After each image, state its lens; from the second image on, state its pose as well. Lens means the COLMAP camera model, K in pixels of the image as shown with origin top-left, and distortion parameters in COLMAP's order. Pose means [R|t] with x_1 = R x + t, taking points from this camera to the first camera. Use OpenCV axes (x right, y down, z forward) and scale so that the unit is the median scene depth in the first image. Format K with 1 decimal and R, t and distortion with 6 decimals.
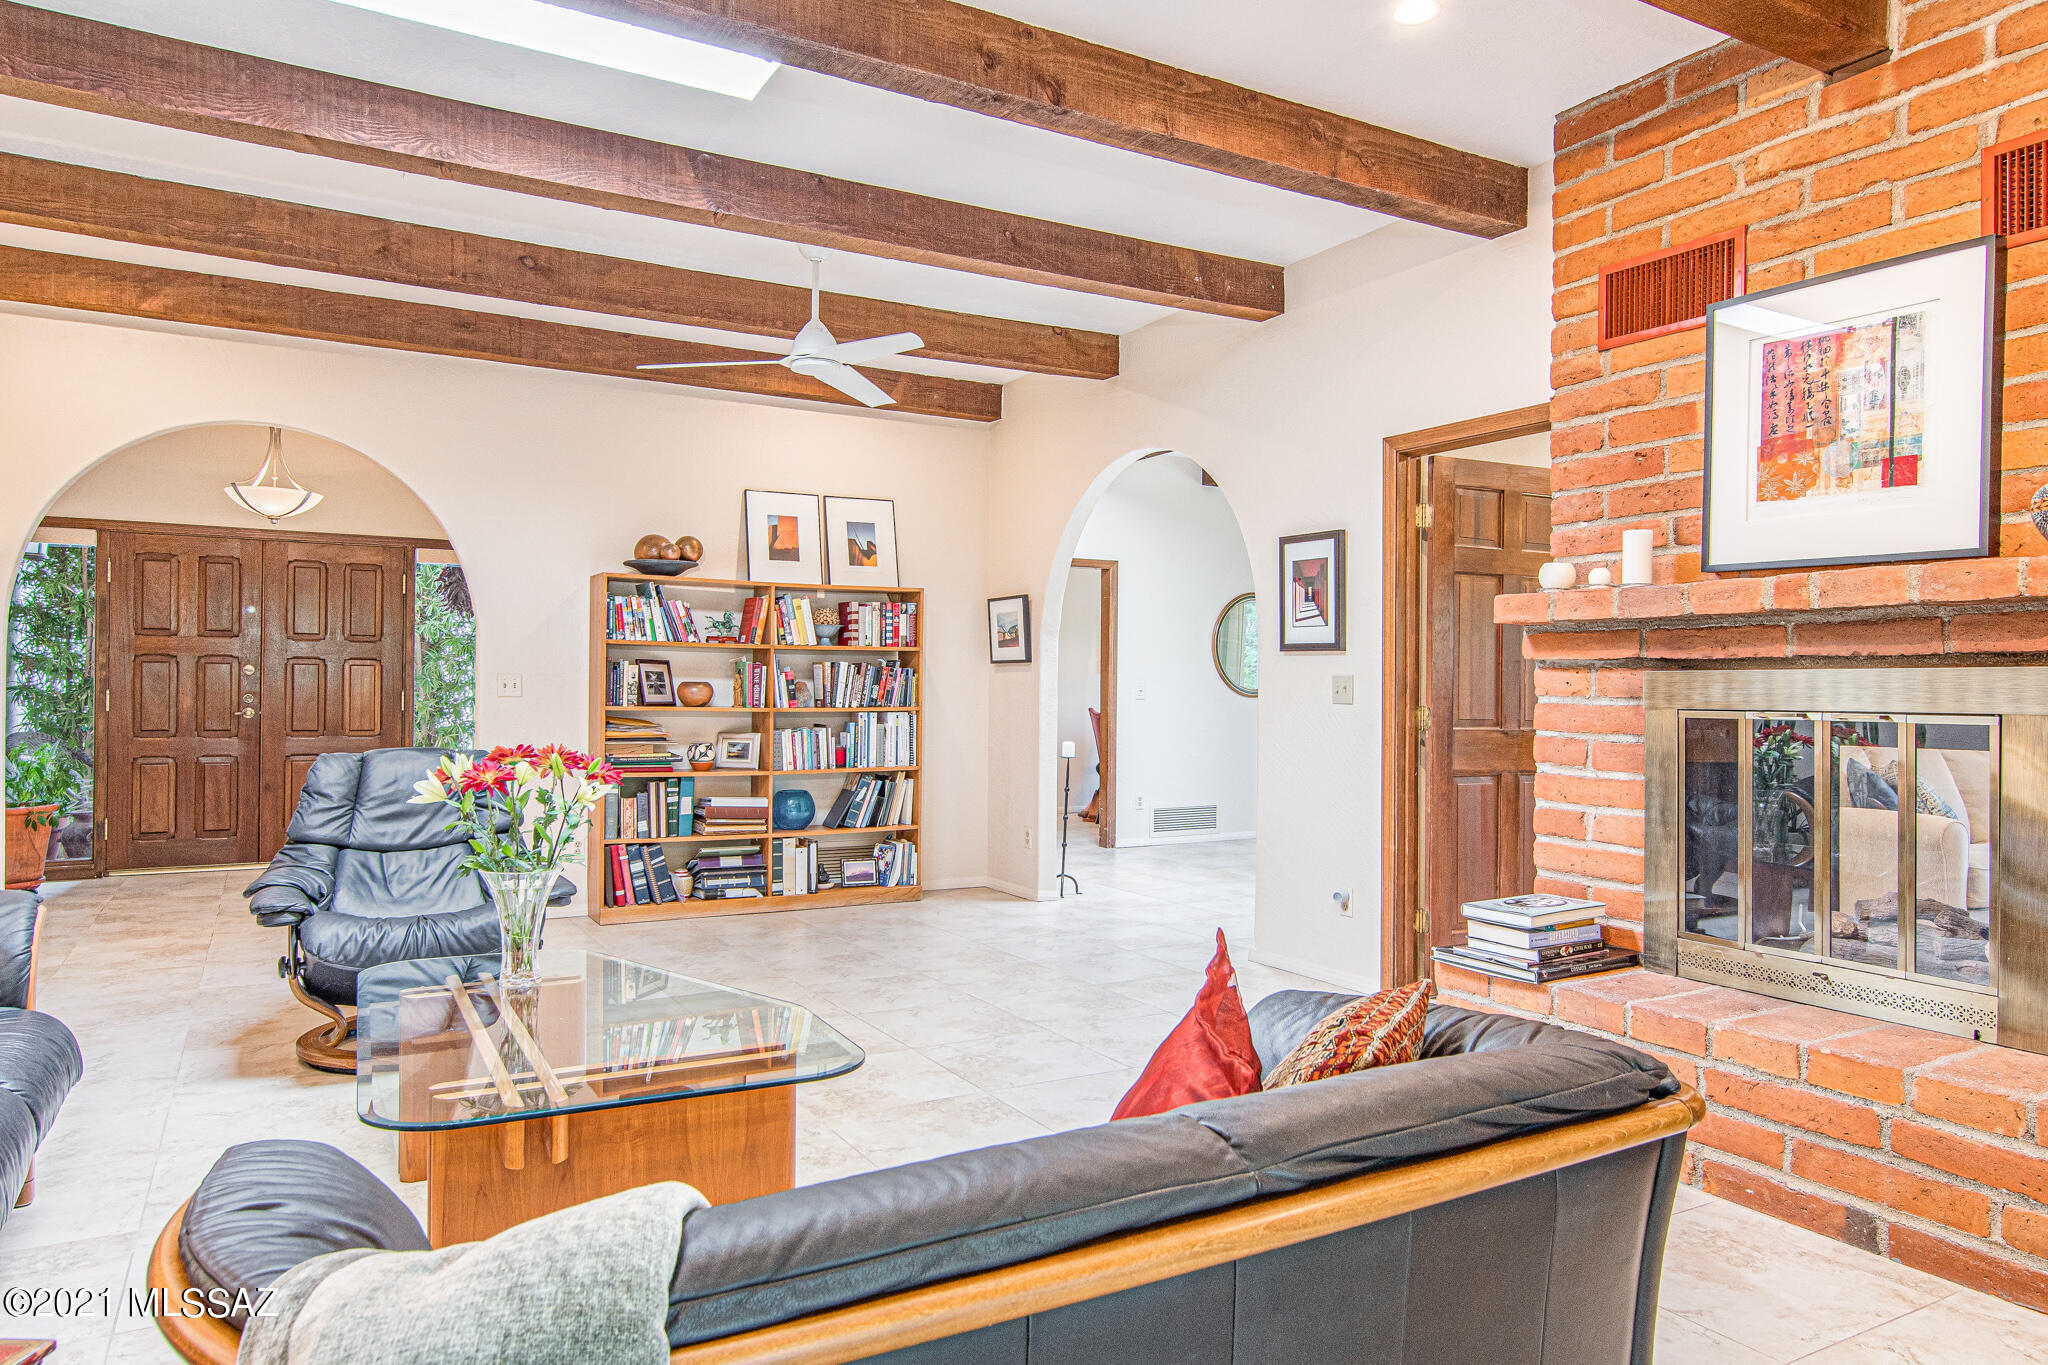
lens RADIAL K [[1304.8, 0, 1033.7], [0, 1304.8, 679.7], [0, 0, 1]] dist [-0.002111, 0.005314]
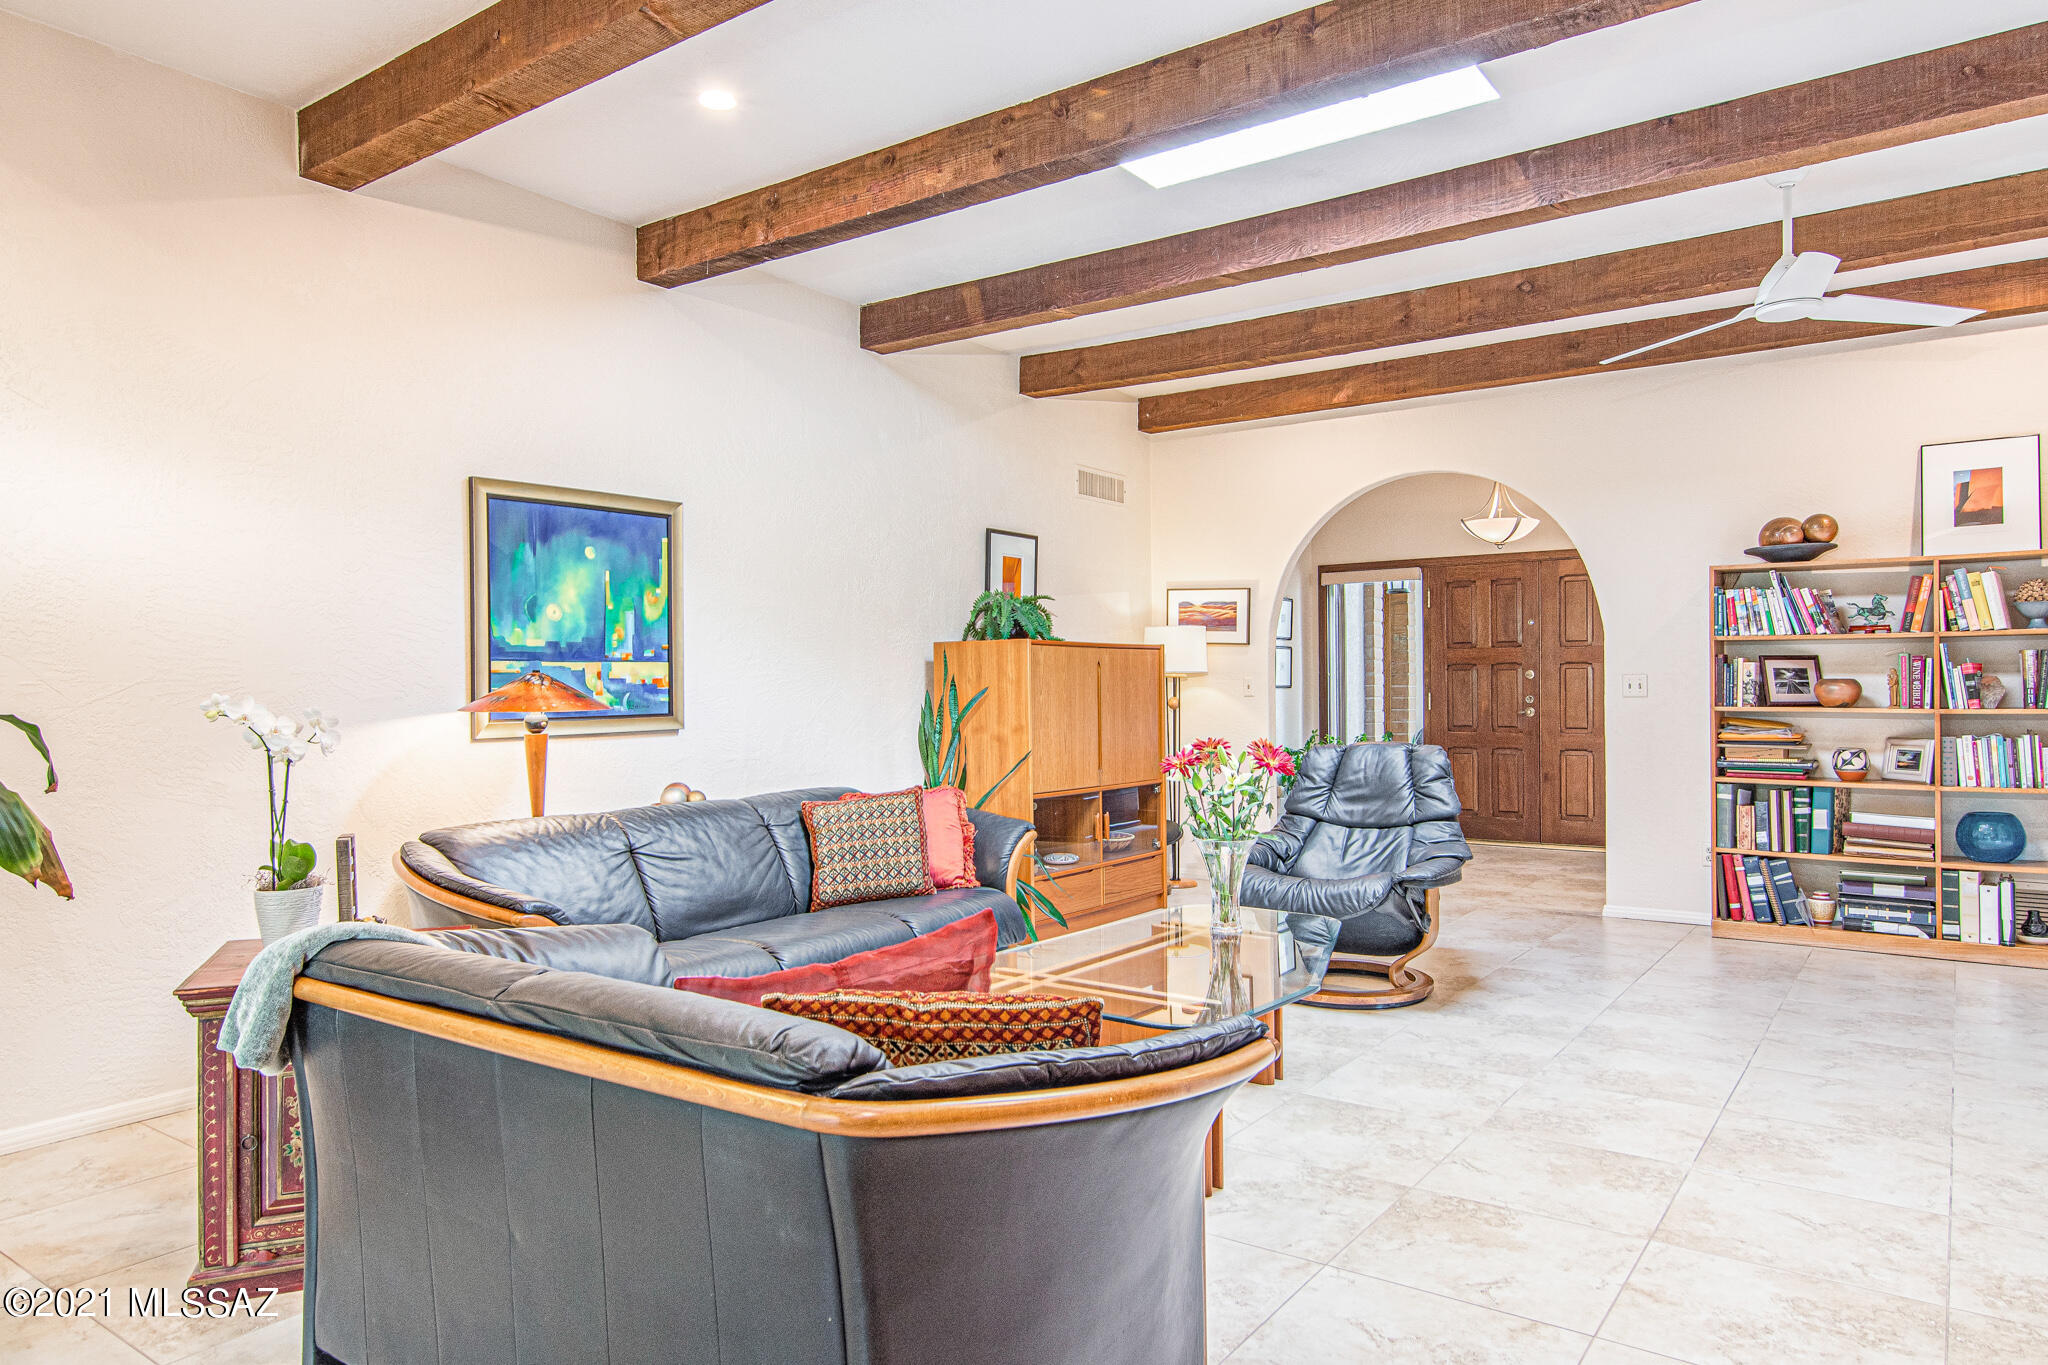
lens RADIAL K [[1304.8, 0, 1056.3], [0, 1304.8, 680.0], [0, 0, 1]] dist [-0.002111, 0.005314]
pose [[0.423639, -0.017398, -0.905664, 0.324041], [0.017852, 0.999782, -0.010856, 0.002676], [0.905655, -0.011569, 0.423857, 0.162290]]
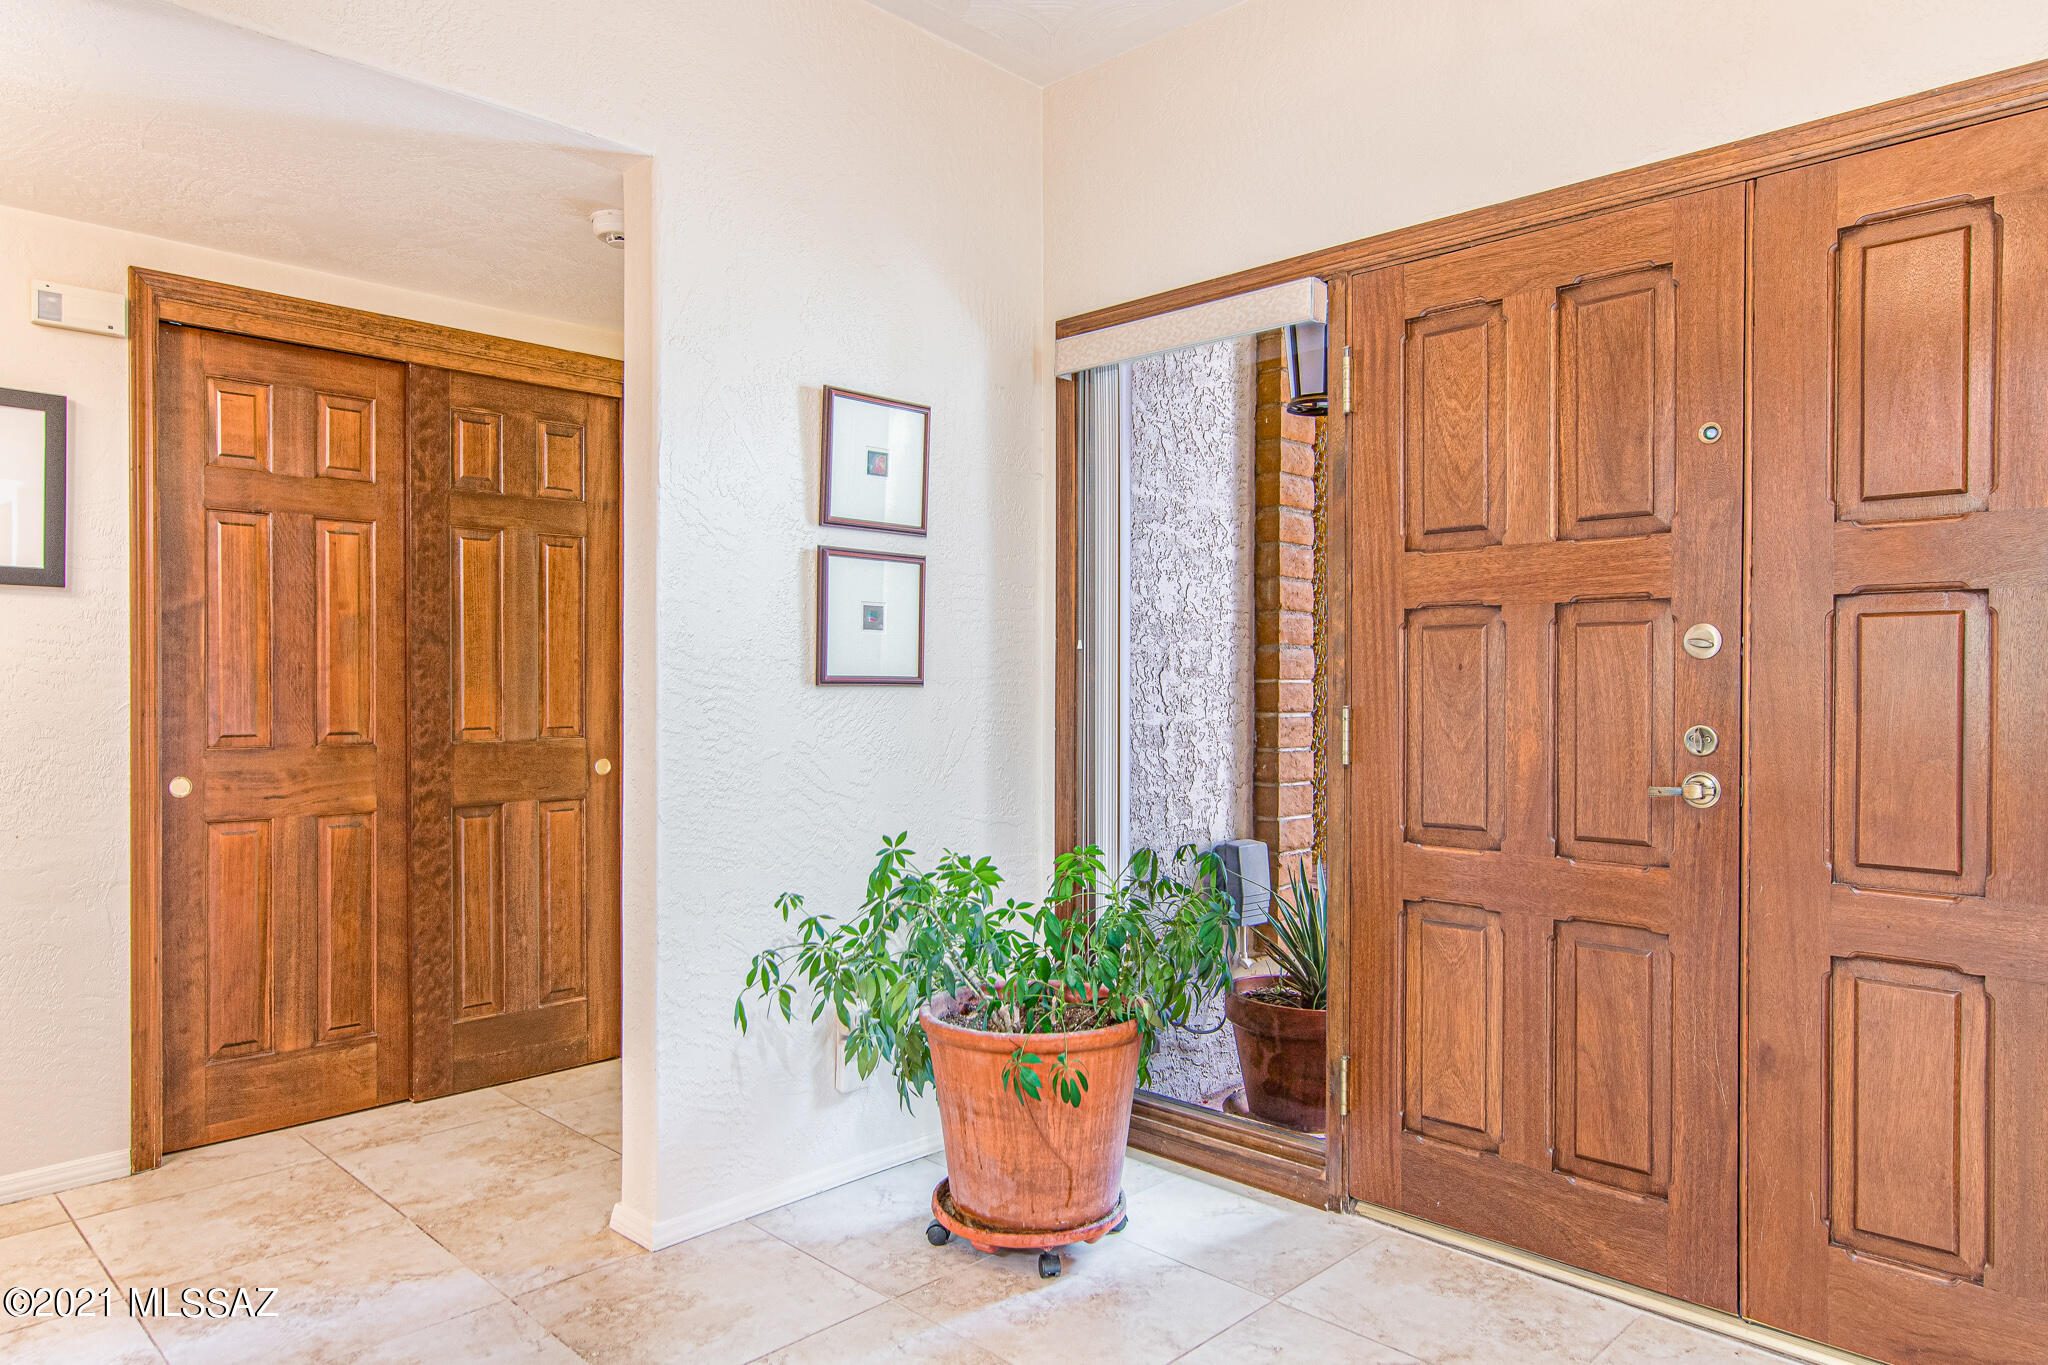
lens RADIAL K [[1304.8, 0, 1024.8], [0, 1304.8, 674.1], [0, 0, 1]] dist [-0.002111, 0.005314]
pose [[0.282965, -0.006901, -0.959105, -0.447666], [-0.001265, 0.999971, -0.007568, 0.002431], [0.959129, 0.003355, 0.282948, 0.945682]]
